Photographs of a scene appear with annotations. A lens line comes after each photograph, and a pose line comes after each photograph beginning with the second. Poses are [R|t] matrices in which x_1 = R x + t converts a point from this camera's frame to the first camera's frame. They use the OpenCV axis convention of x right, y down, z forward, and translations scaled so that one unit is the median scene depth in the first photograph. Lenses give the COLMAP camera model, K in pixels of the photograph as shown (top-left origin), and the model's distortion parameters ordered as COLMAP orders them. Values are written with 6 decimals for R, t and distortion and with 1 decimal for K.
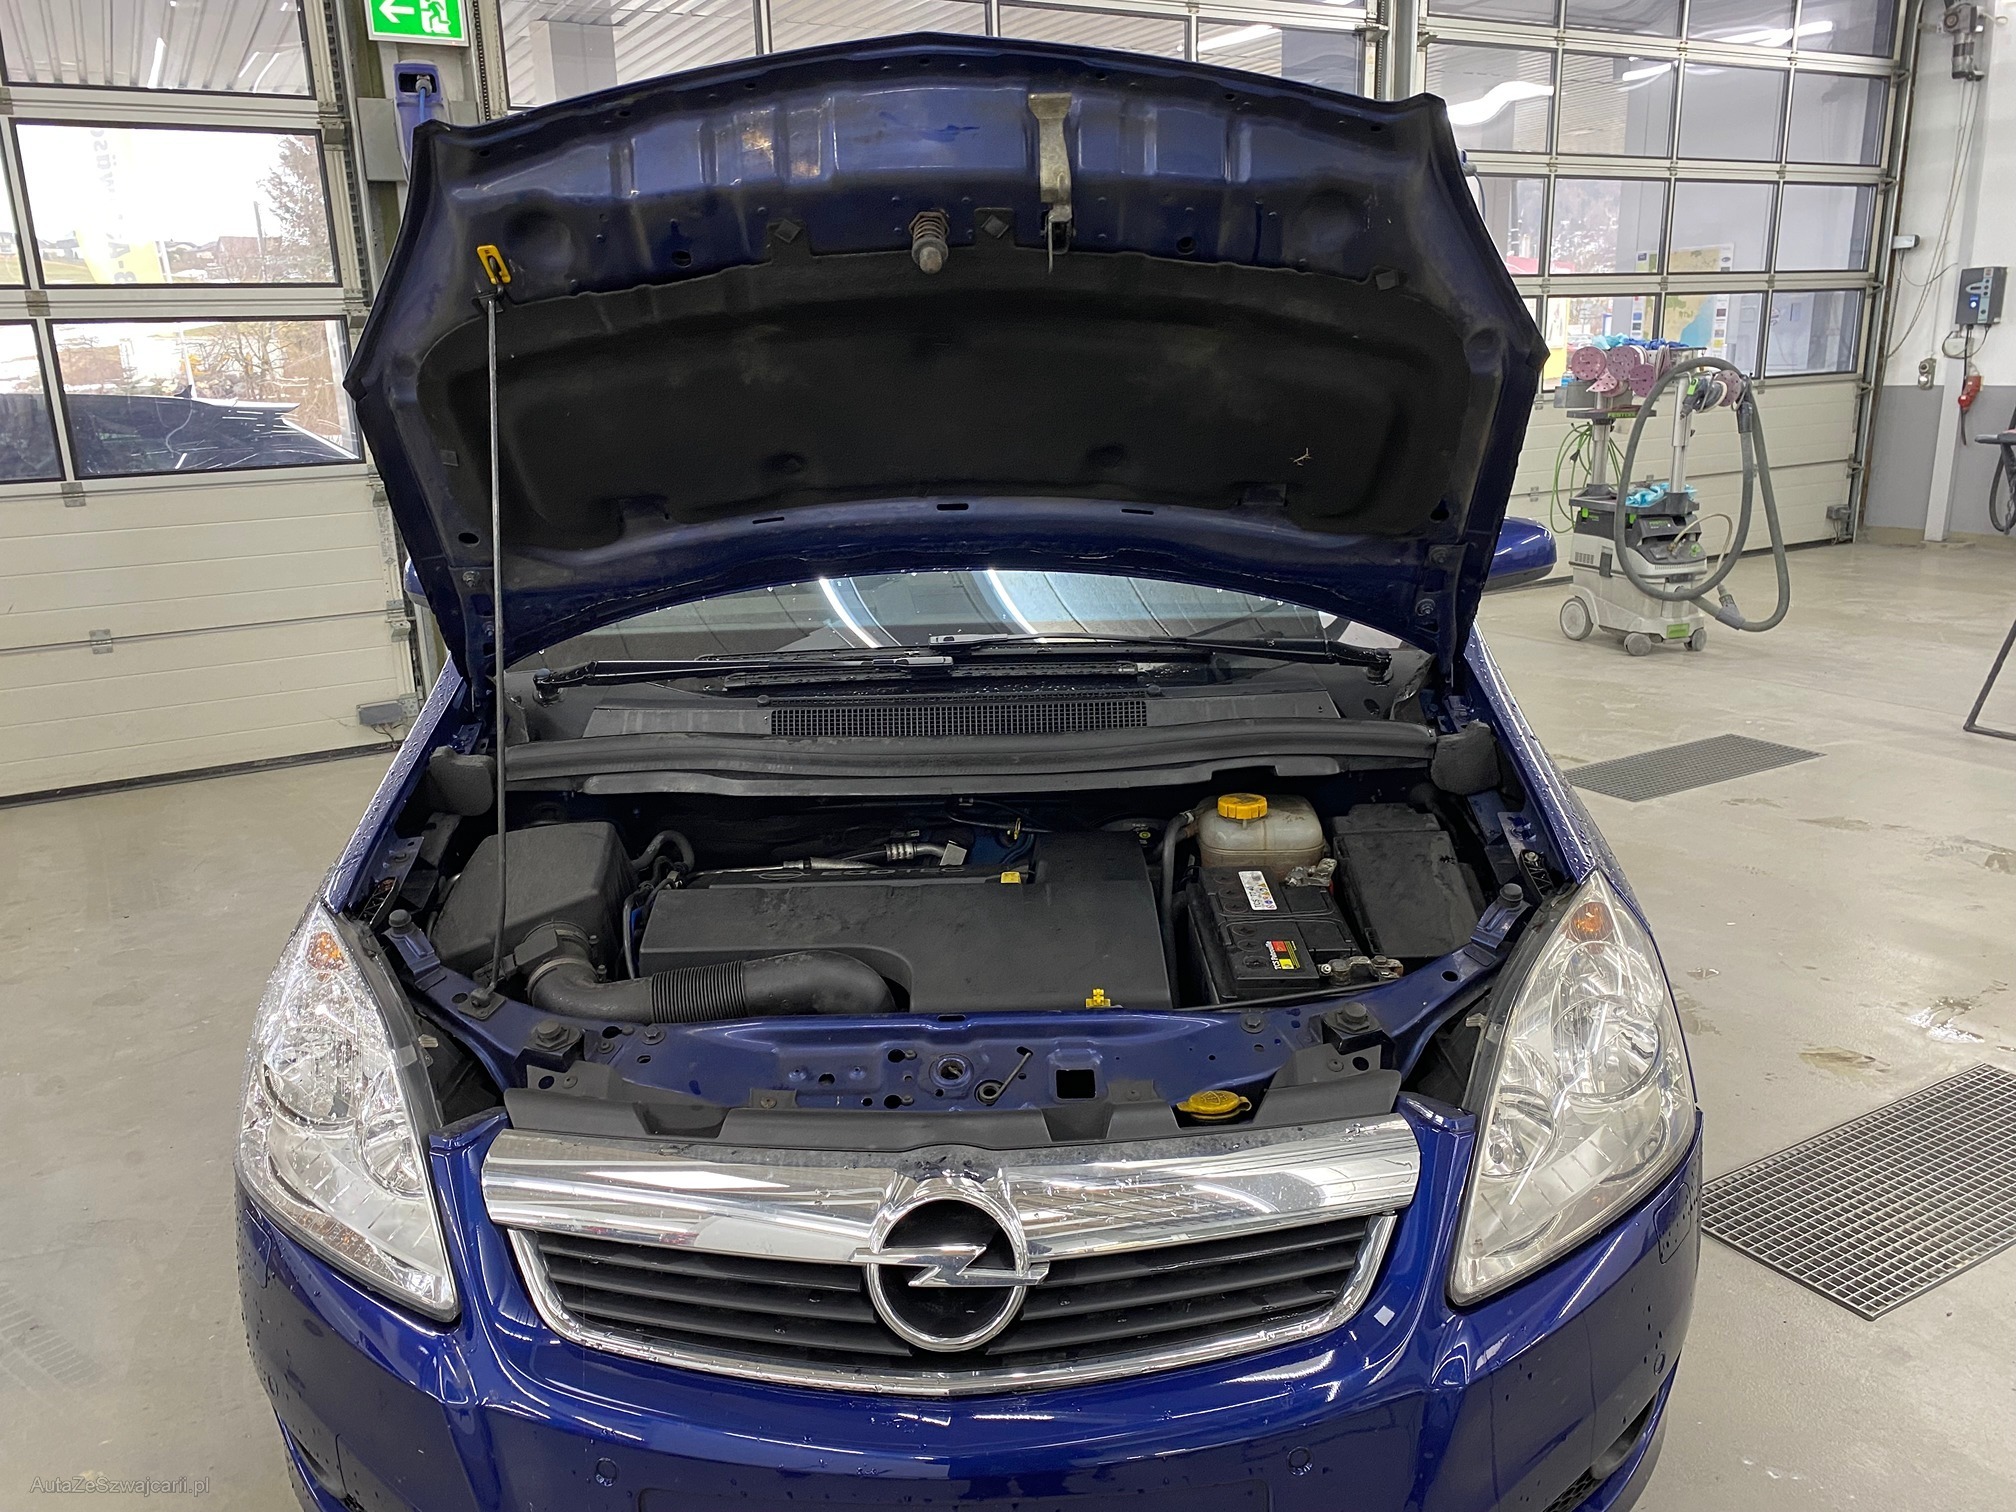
lens RADIAL K [[1522.4, 0, 1008.0], [0, 1522.4, 756.0], [0, 0, 1]] dist [0.003626, 0.007051]
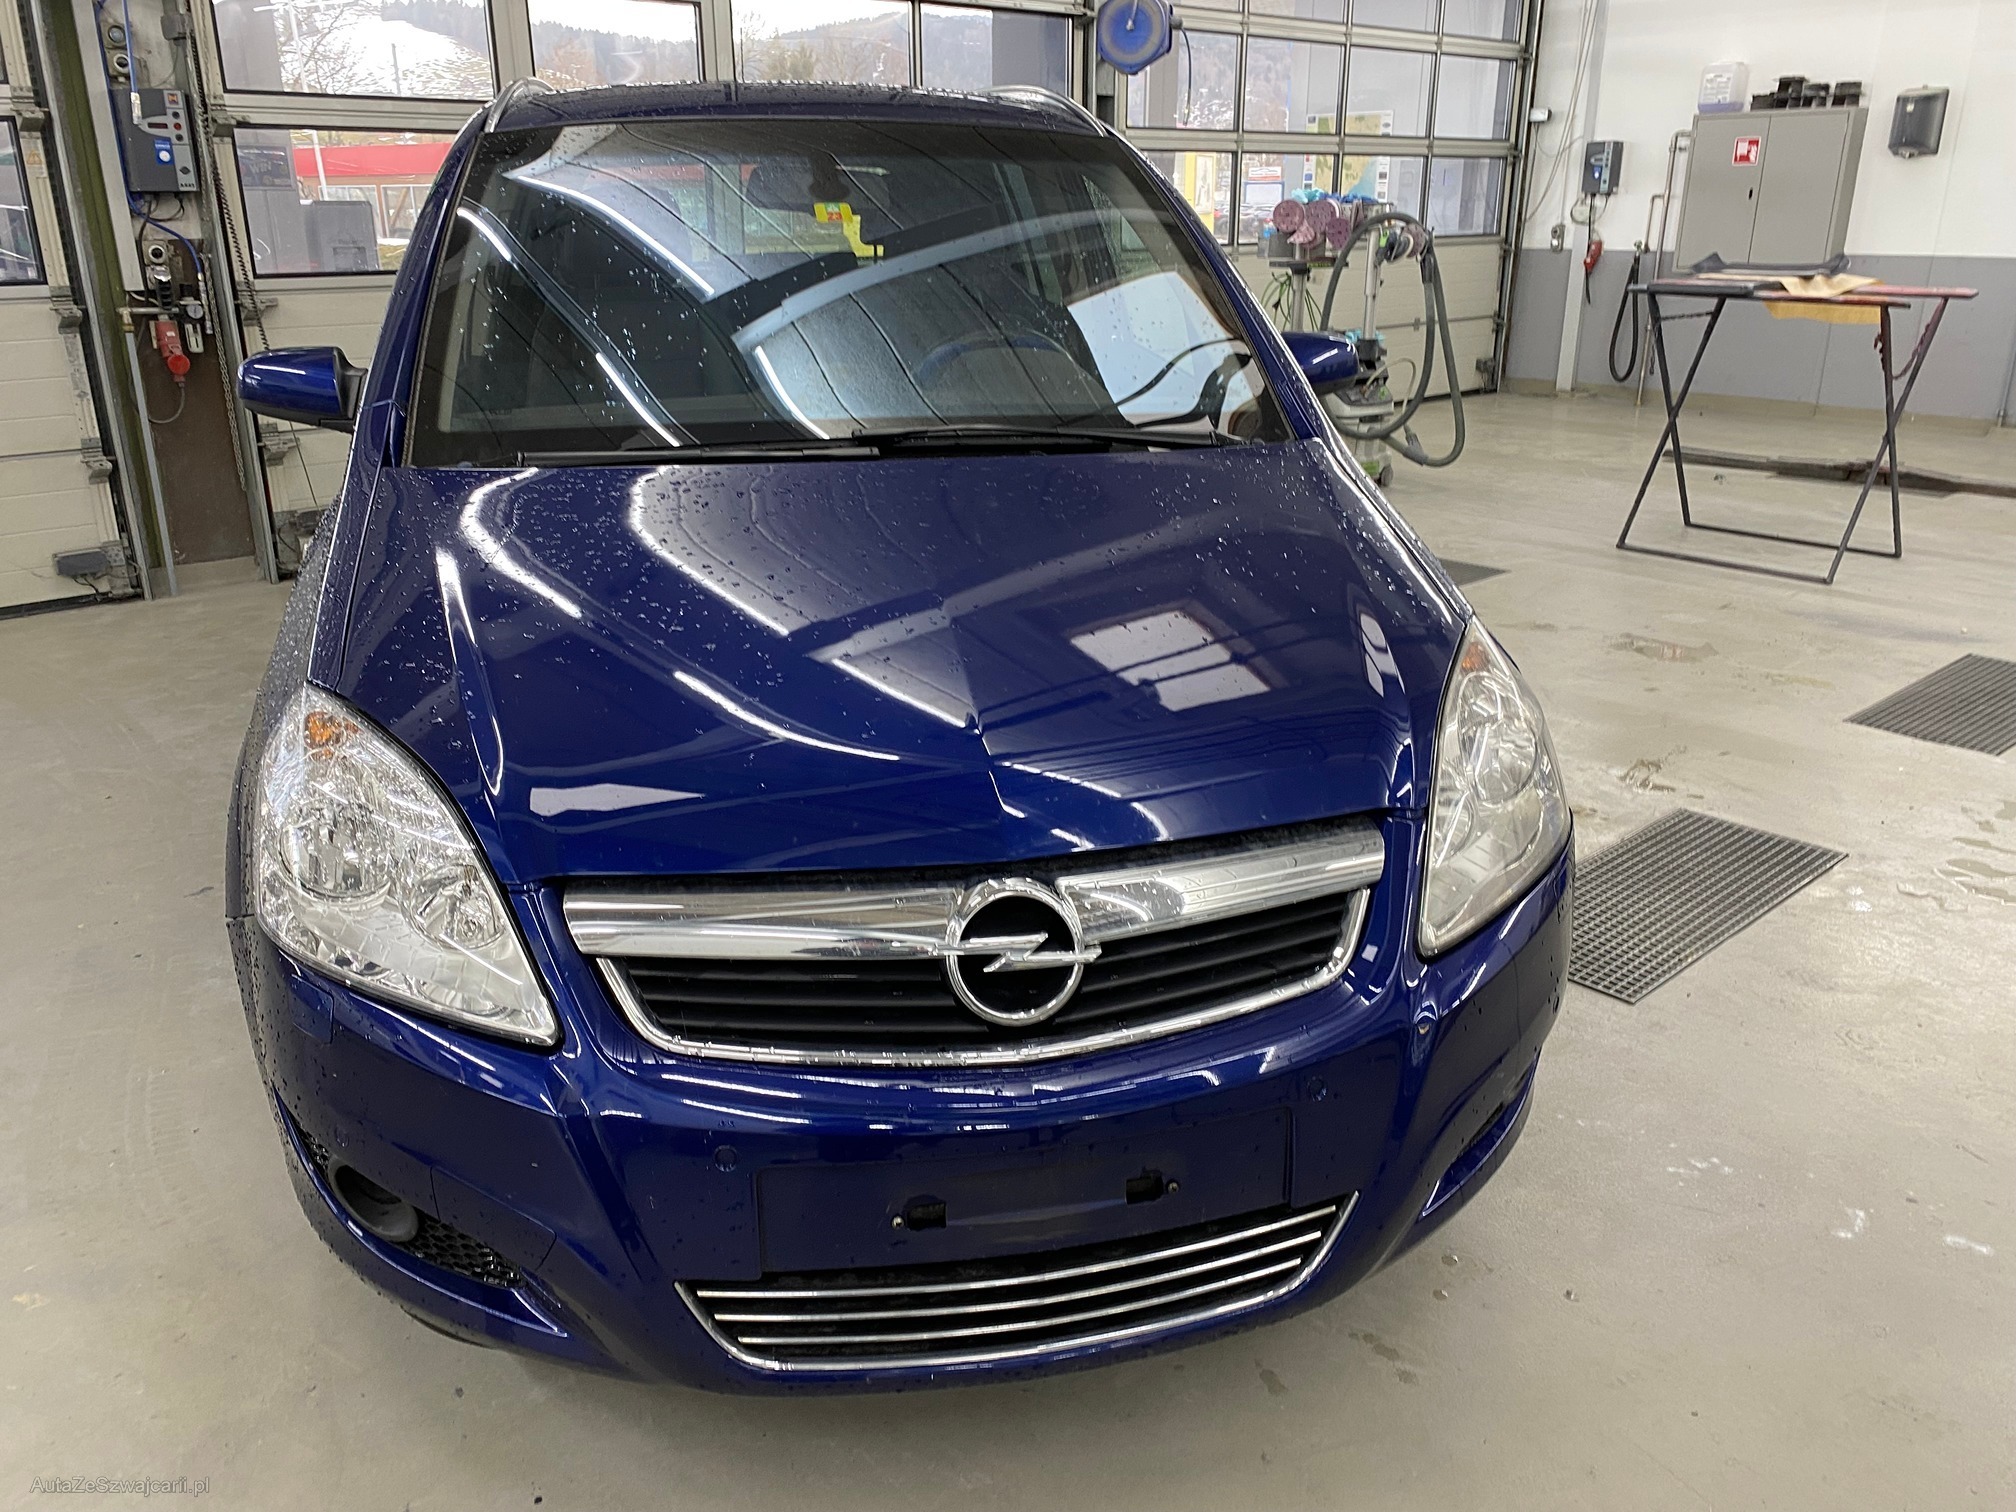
lens RADIAL K [[1519.6, 0, 1002.3], [0, 1519.6, 721.5], [0, 0, 1]] dist [0.011887, -0.007087]
pose [[0.976599, -0.042728, 0.210782, -0.055465], [0.028800, 0.997221, 0.068713, 0.016846], [-0.213132, -0.061034, 0.975115, -0.017746]]
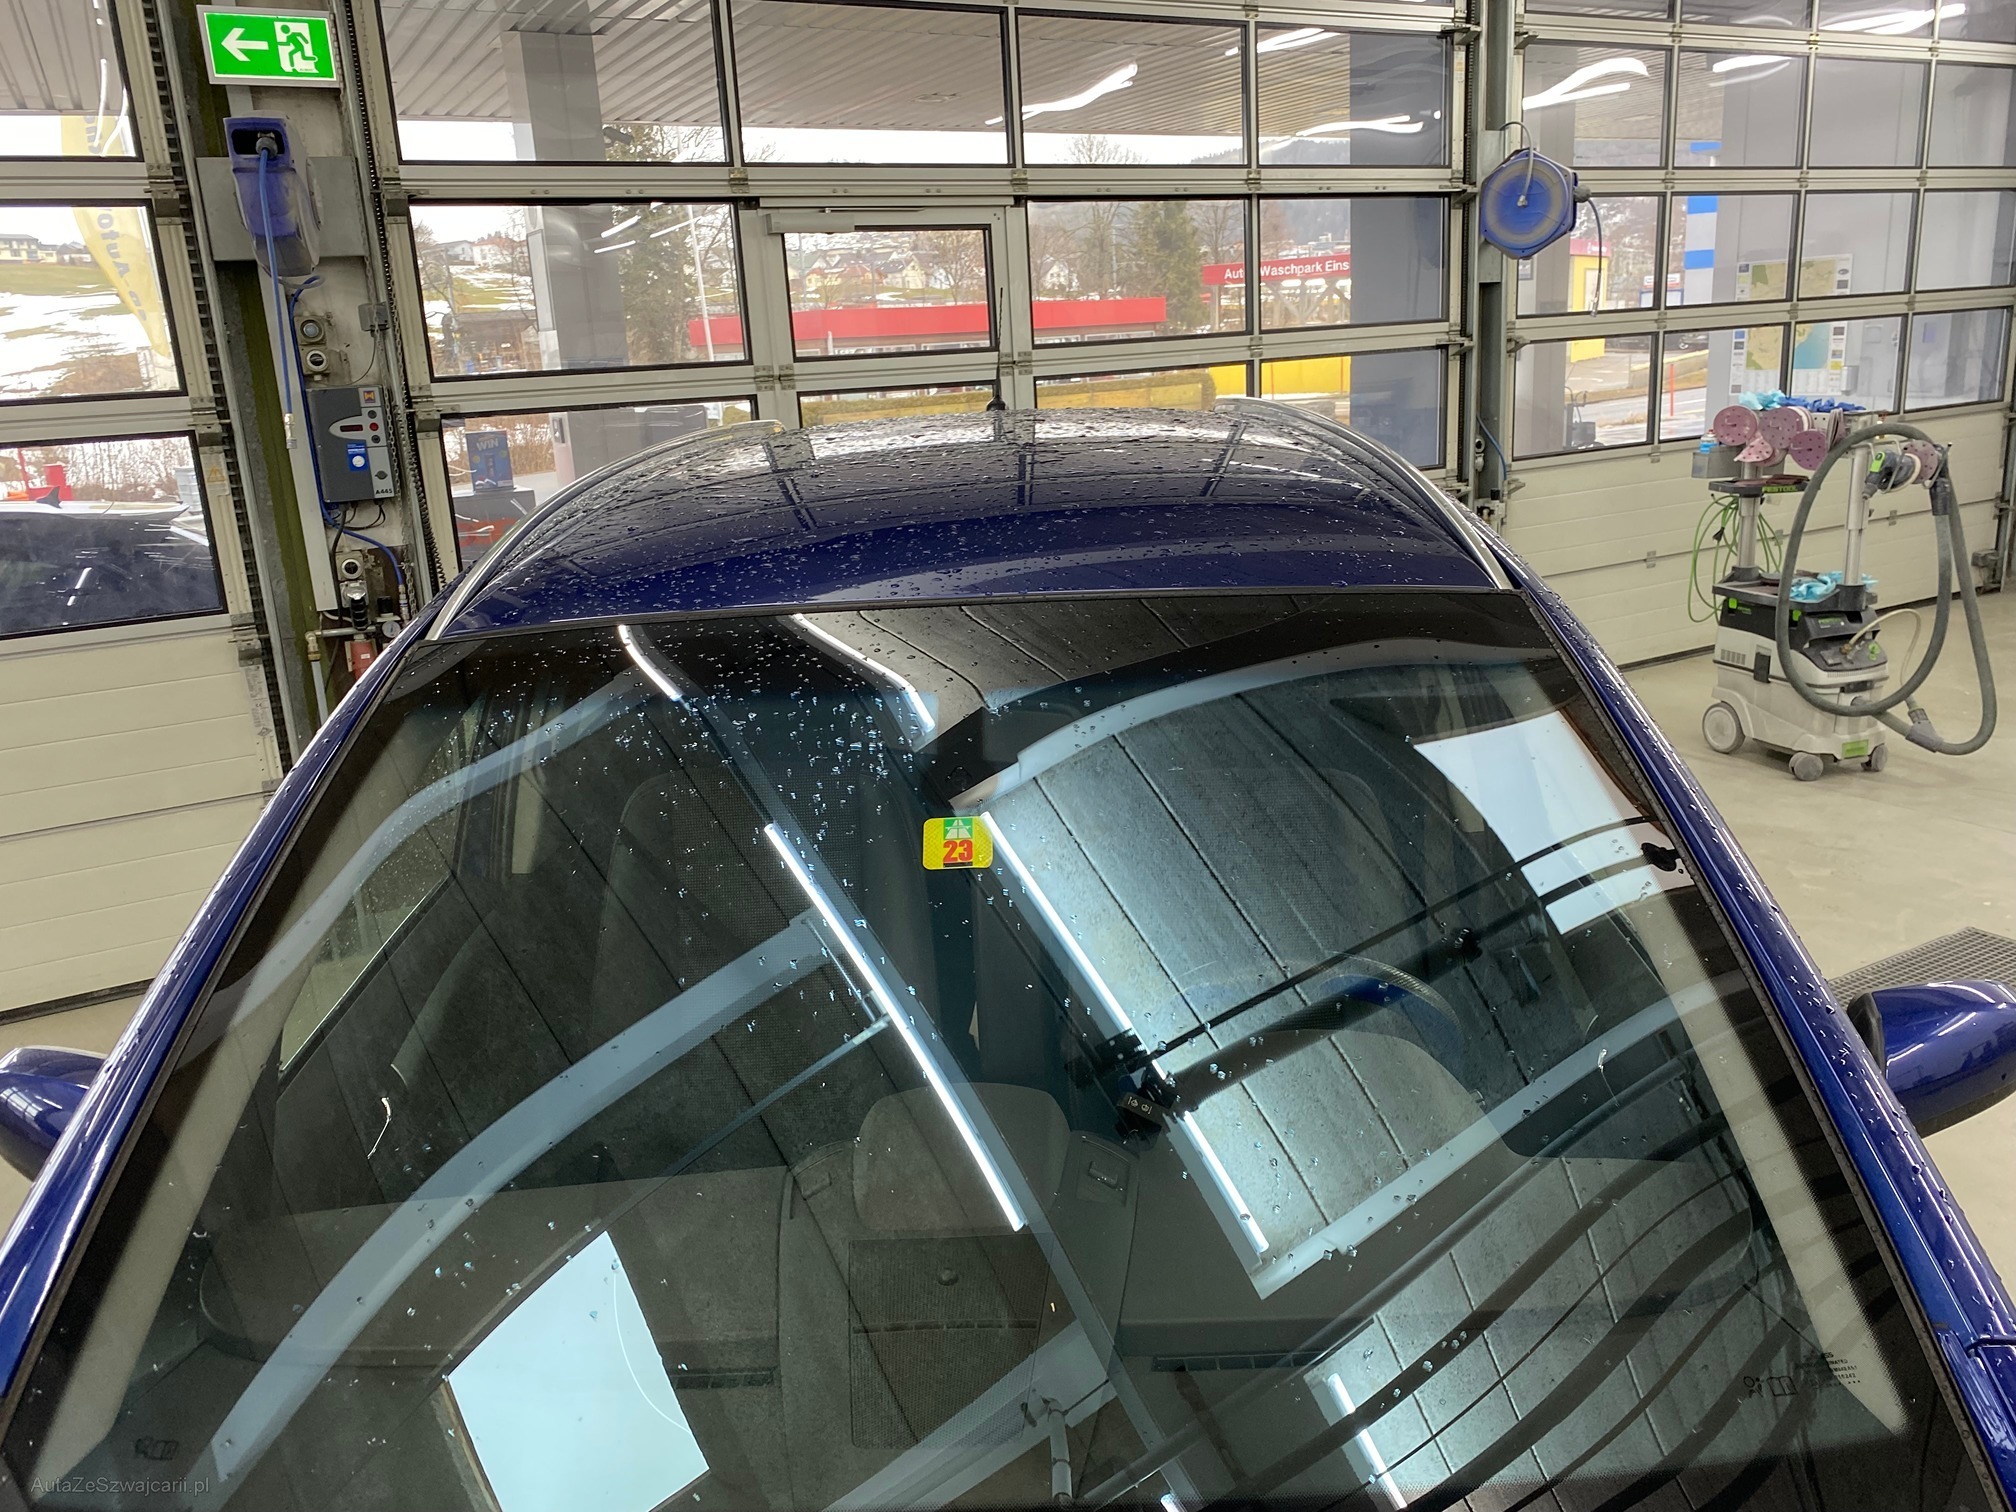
lens RADIAL K [[1520.1, 0, 1035.1], [0, 1520.1, 717.9], [0, 0, 1]] dist [0.005580, -0.000268]
pose [[0.999797, -0.019533, -0.004976, 0.000818], [0.019475, 0.999745, -0.011450, -0.099125], [0.005198, 0.011351, 0.999922, 0.175457]]
